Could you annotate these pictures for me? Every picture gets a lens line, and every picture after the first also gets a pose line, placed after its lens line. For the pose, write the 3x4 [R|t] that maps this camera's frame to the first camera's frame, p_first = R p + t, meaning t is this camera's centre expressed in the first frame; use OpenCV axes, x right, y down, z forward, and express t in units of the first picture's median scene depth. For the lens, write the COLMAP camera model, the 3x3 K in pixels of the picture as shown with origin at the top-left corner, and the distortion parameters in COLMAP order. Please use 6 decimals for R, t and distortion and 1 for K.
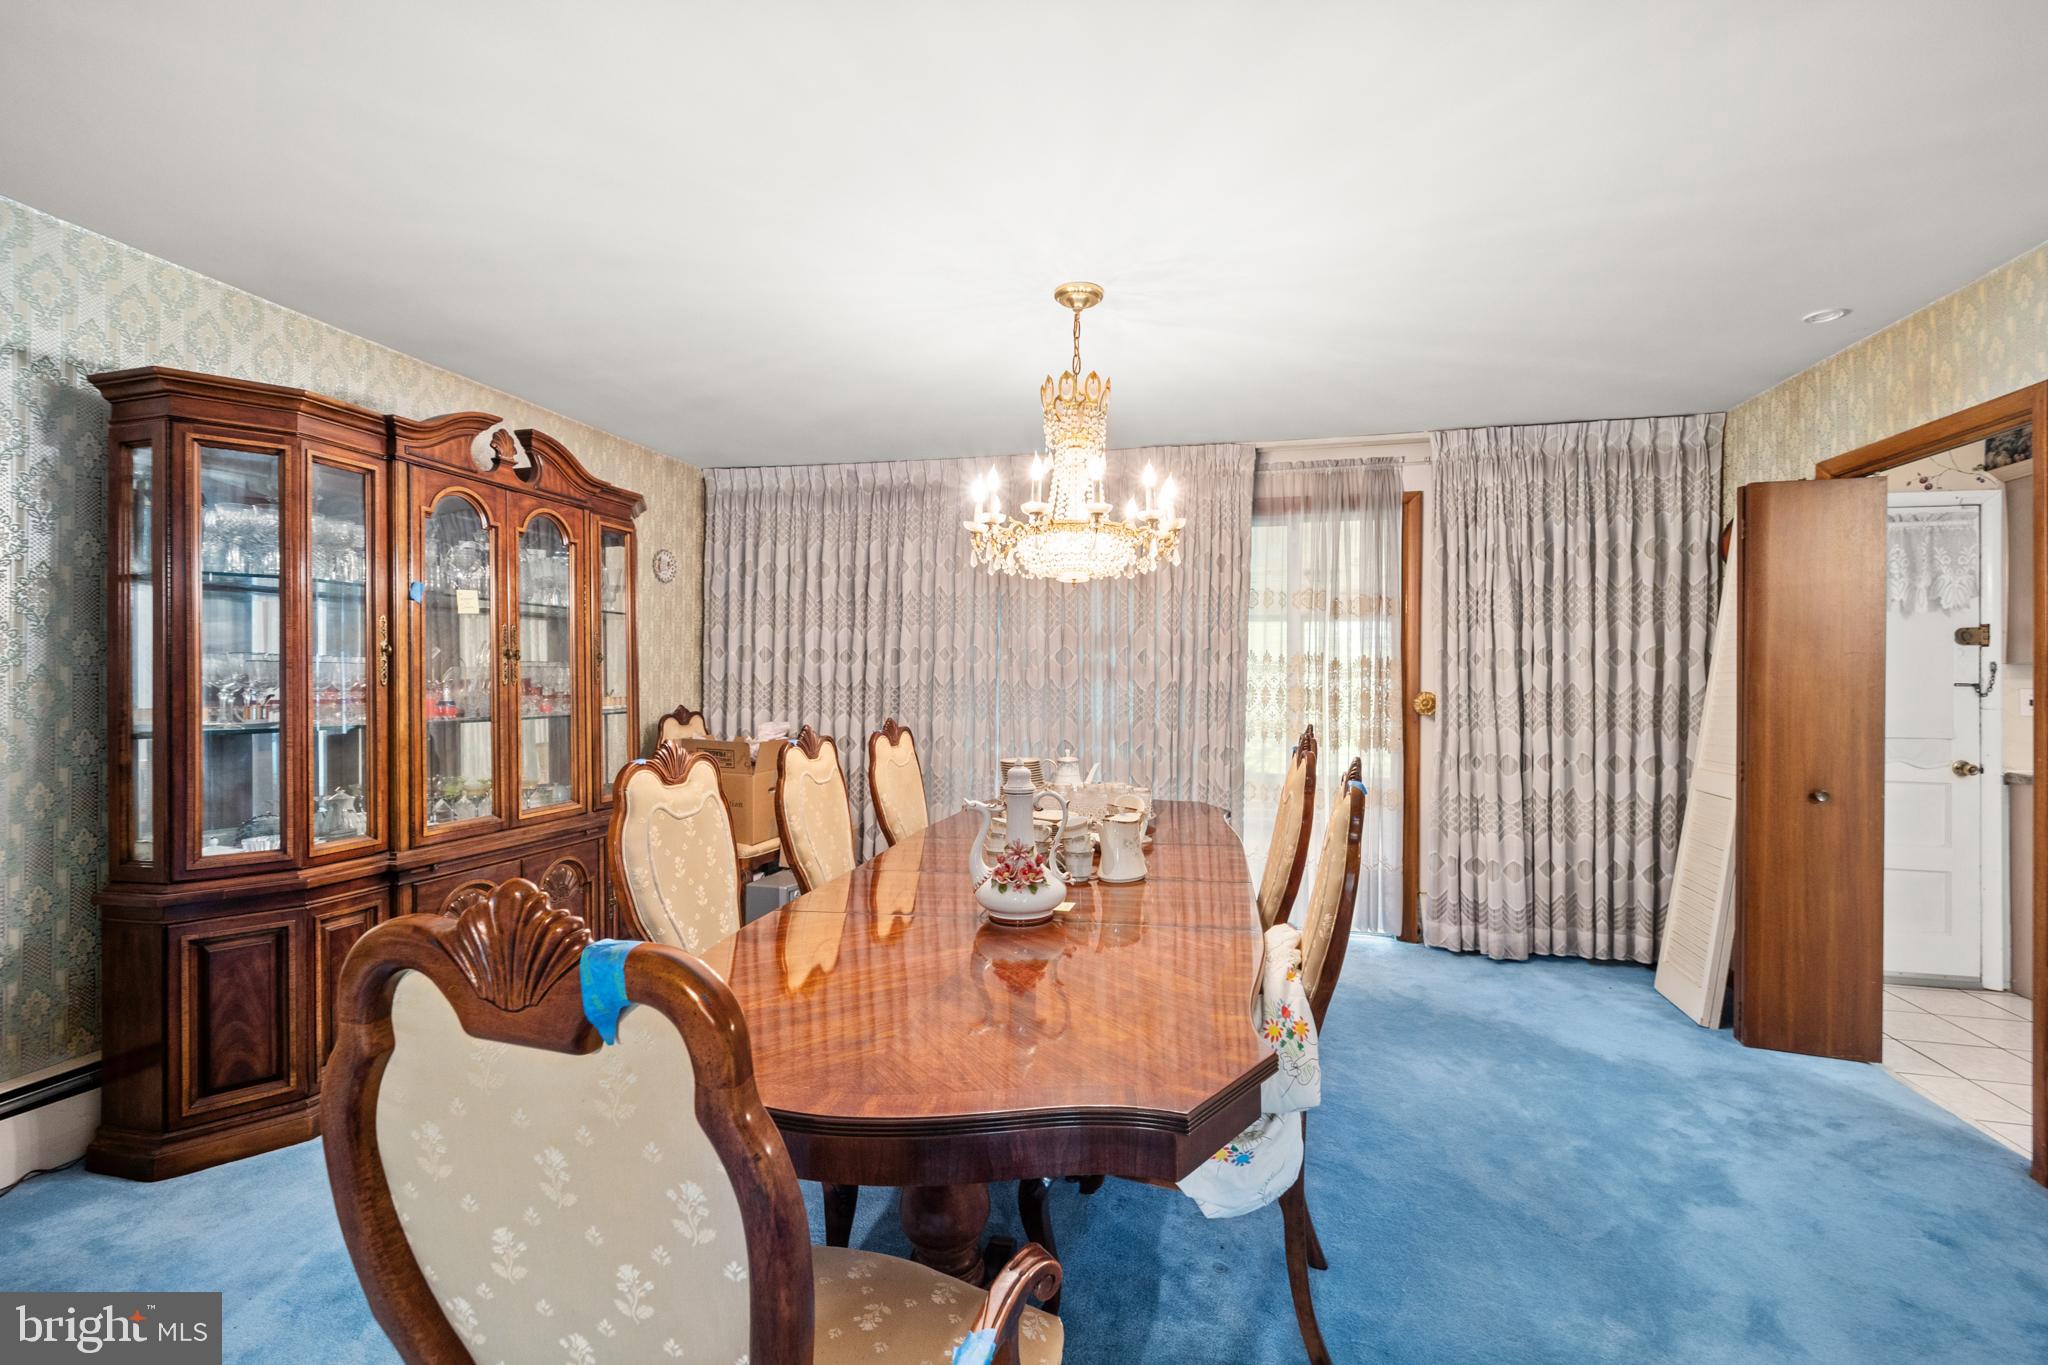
lens RADIAL K [[844.1, 0, 1017.5], [0, 844.1, 675.7], [0, 0, 1]] dist [-0.000508, 0.000078]
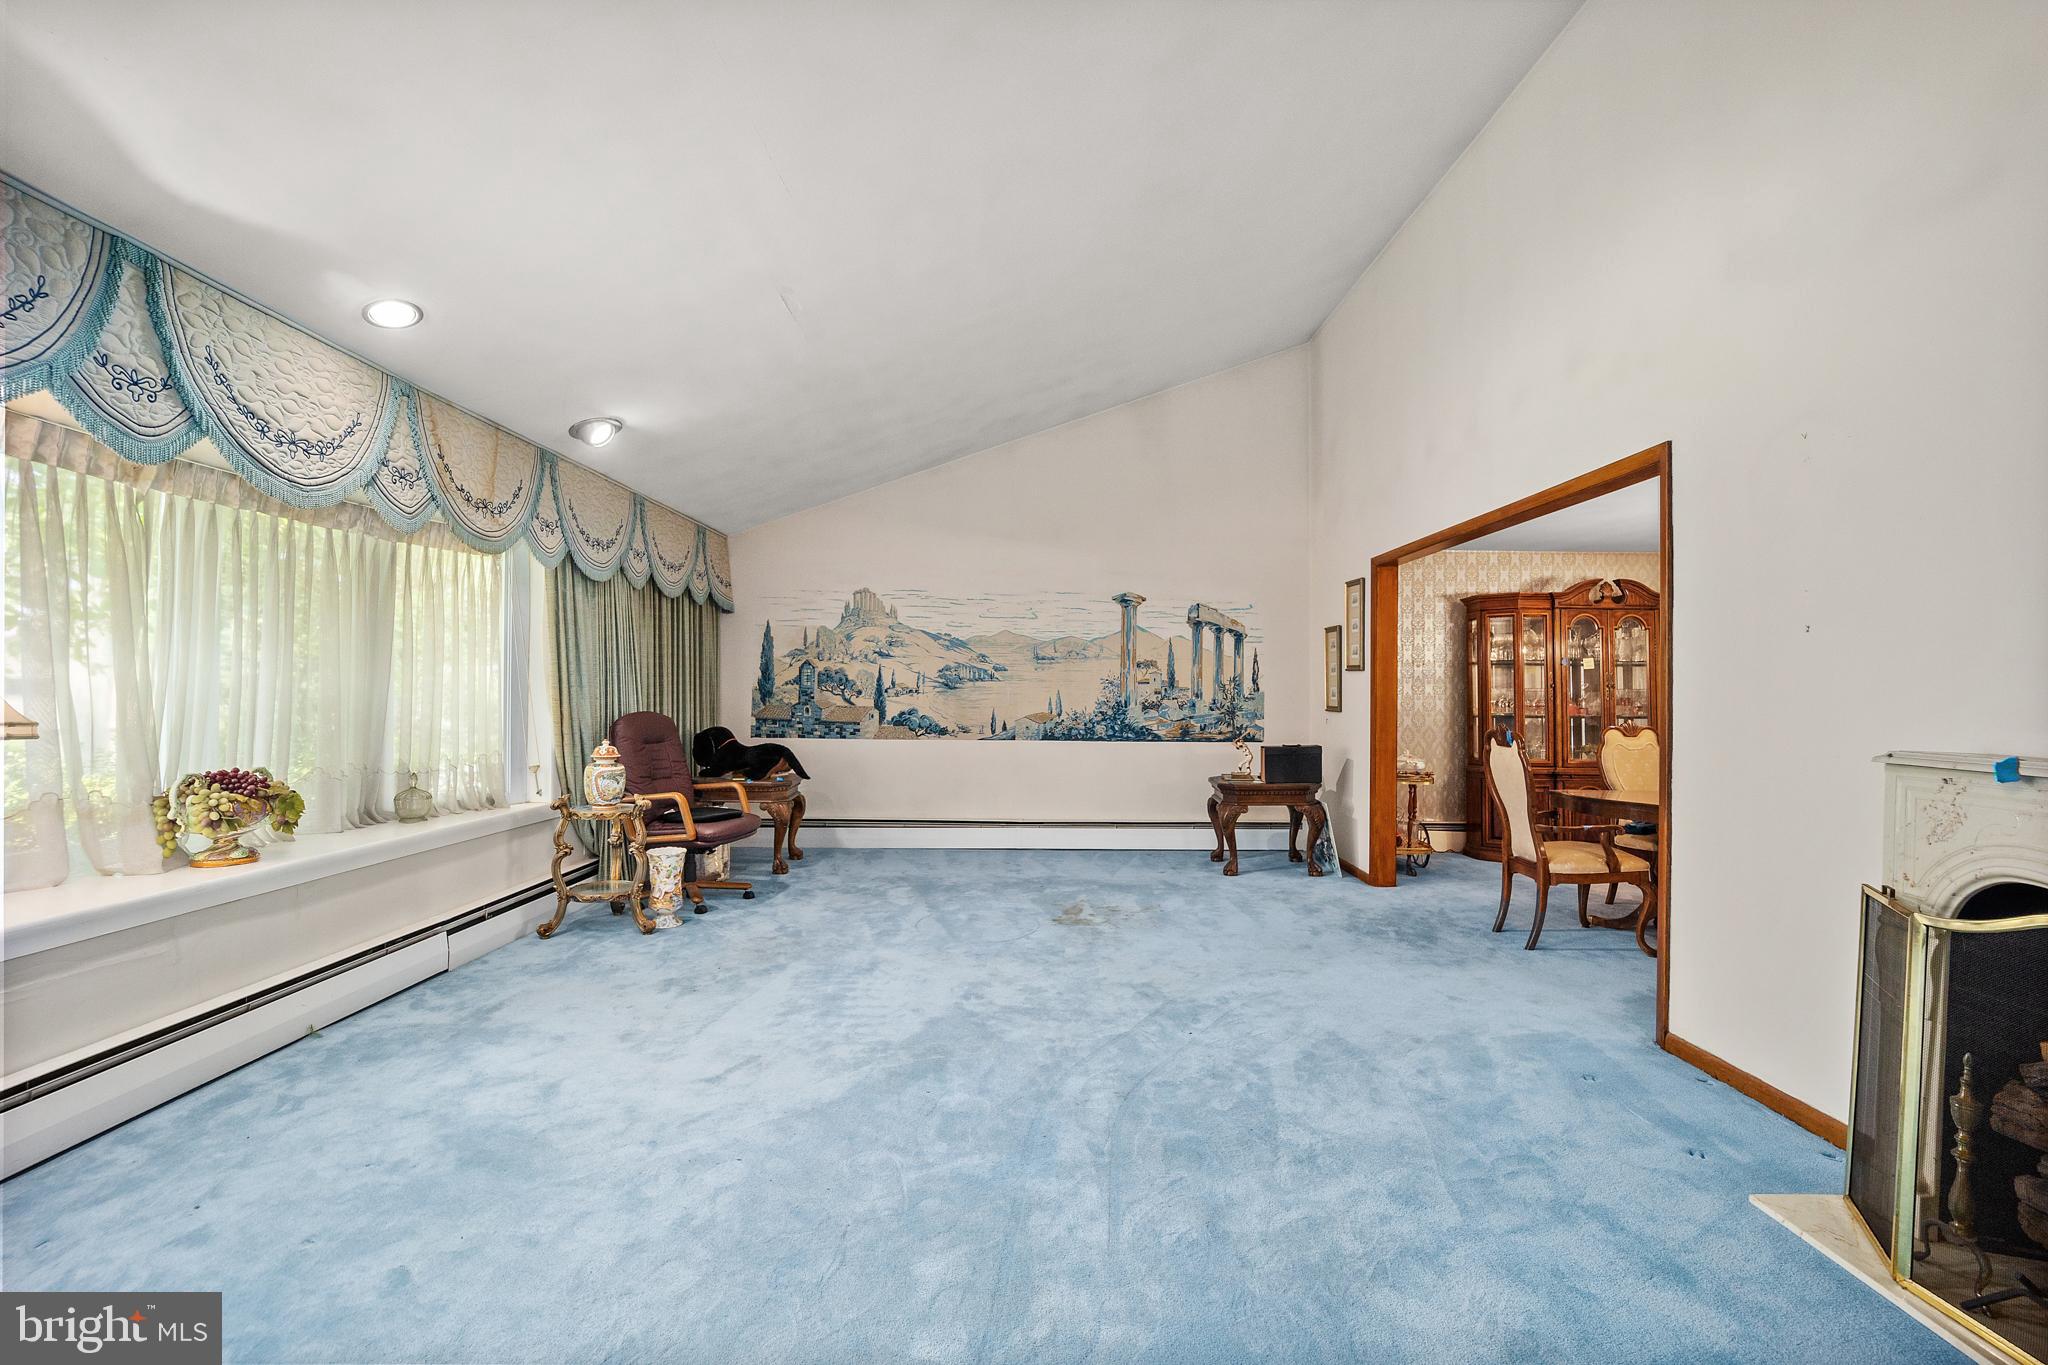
lens RADIAL K [[844.1, 0, 1030.0], [0, 844.1, 679.0], [0, 0, 1]] dist [-0.000508, 0.000078]
pose [[0.254503, -0.019713, -0.966871, 1.297058], [0.002642, 0.999803, -0.019689, -0.005356], [0.967068, 0.002456, 0.254504, -1.148857]]
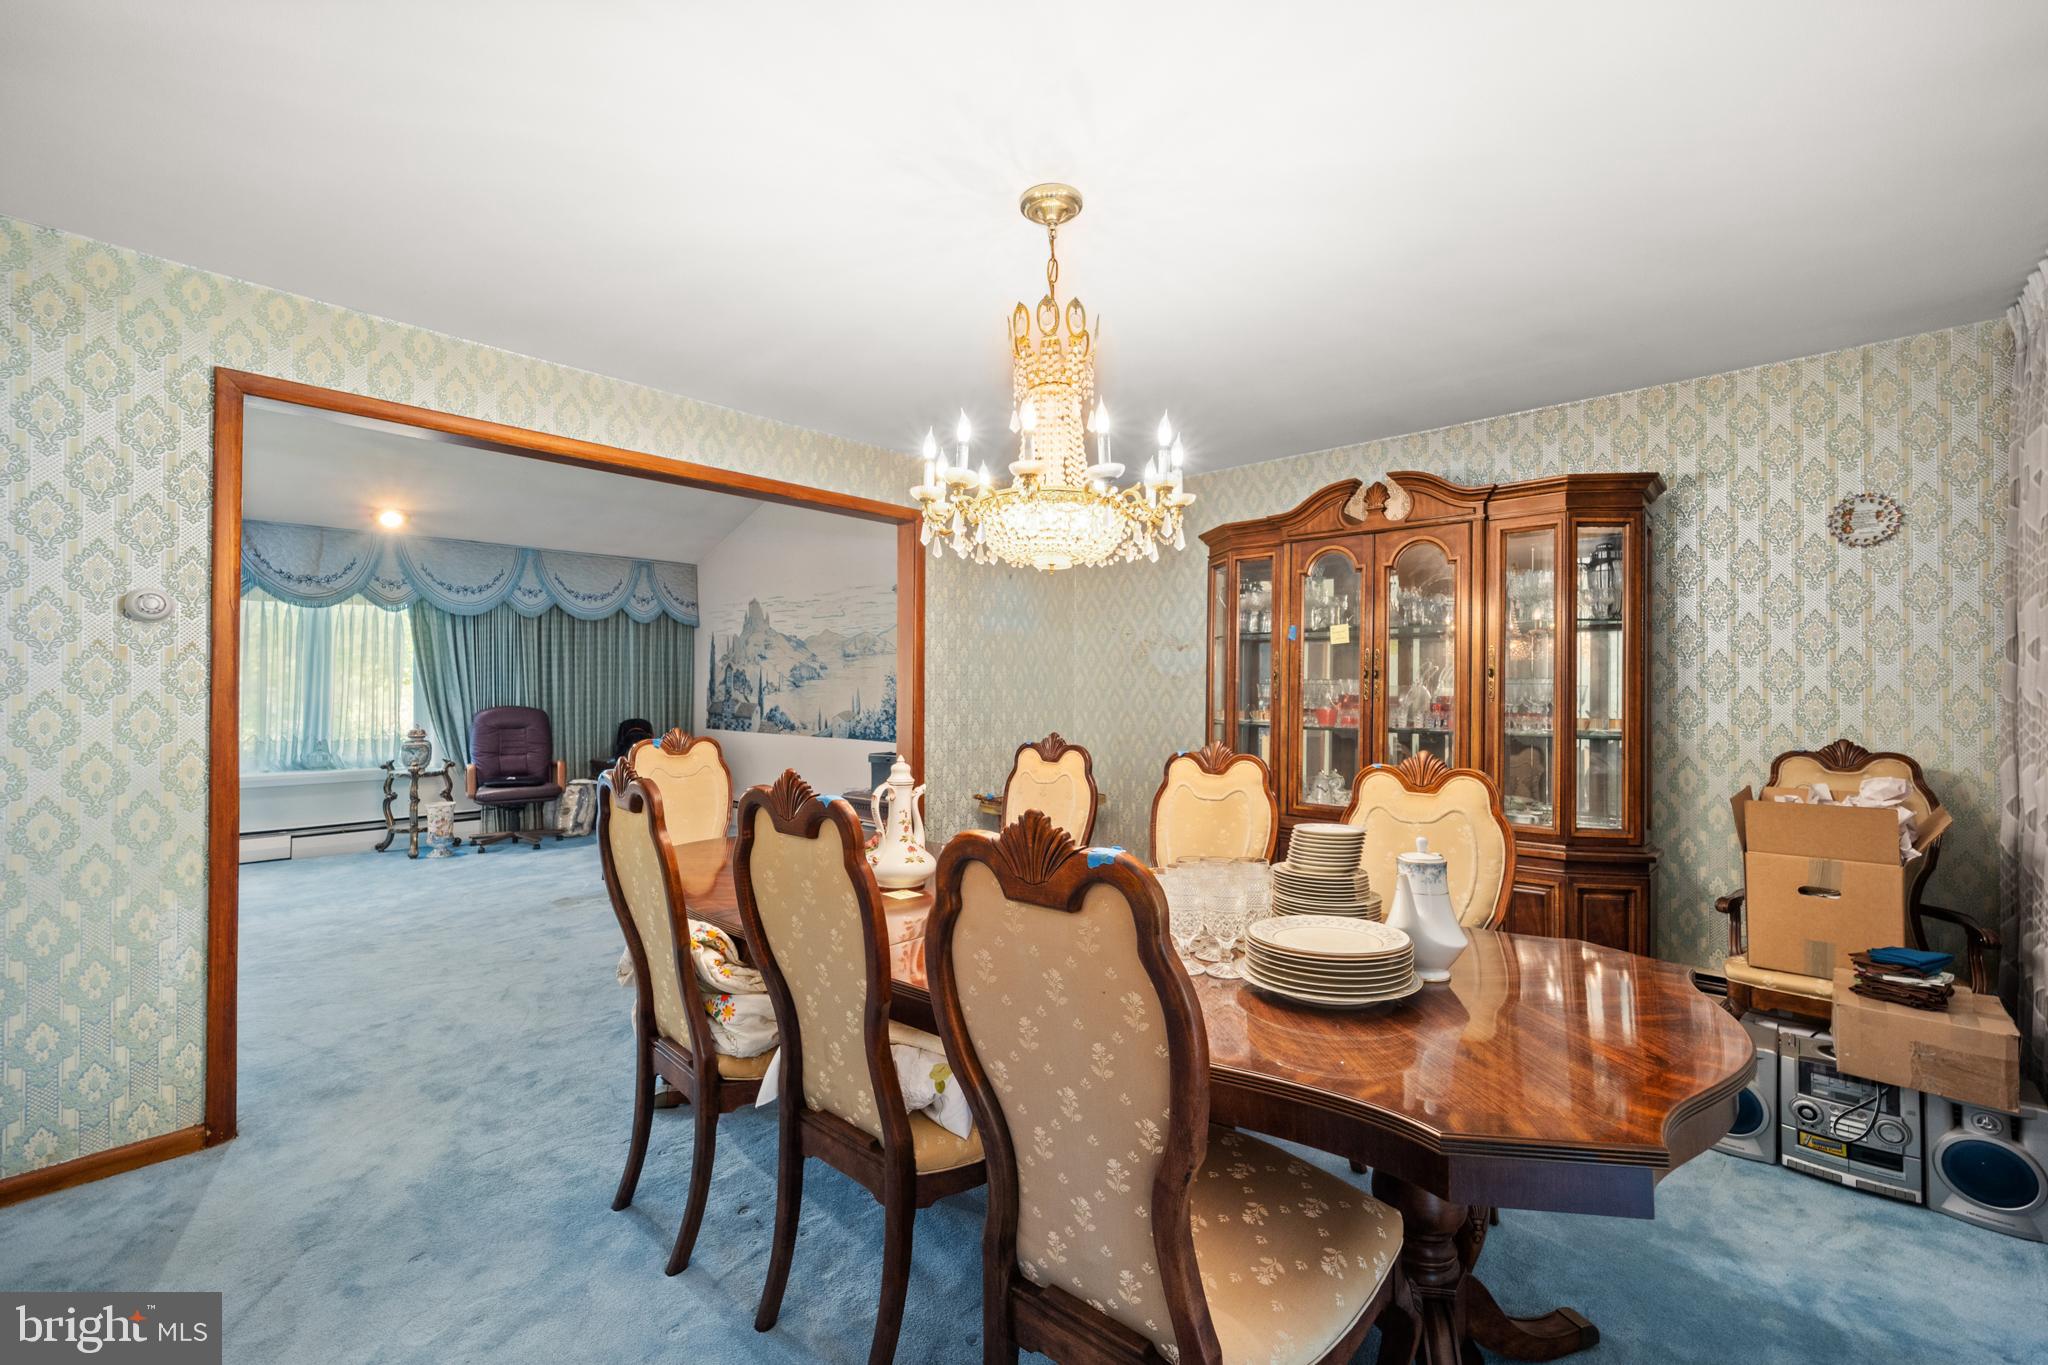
lens RADIAL K [[844.1, 0, 1029.5], [0, 844.1, 688.7], [0, 0, 1]] dist [-0.000508, 0.000078]
pose [[-0.472866, -0.003685, -0.881127, 0.766860], [0.005136, 0.999963, -0.006938, 0.000336], [0.881119, -0.007807, -0.472830, 1.315216]]
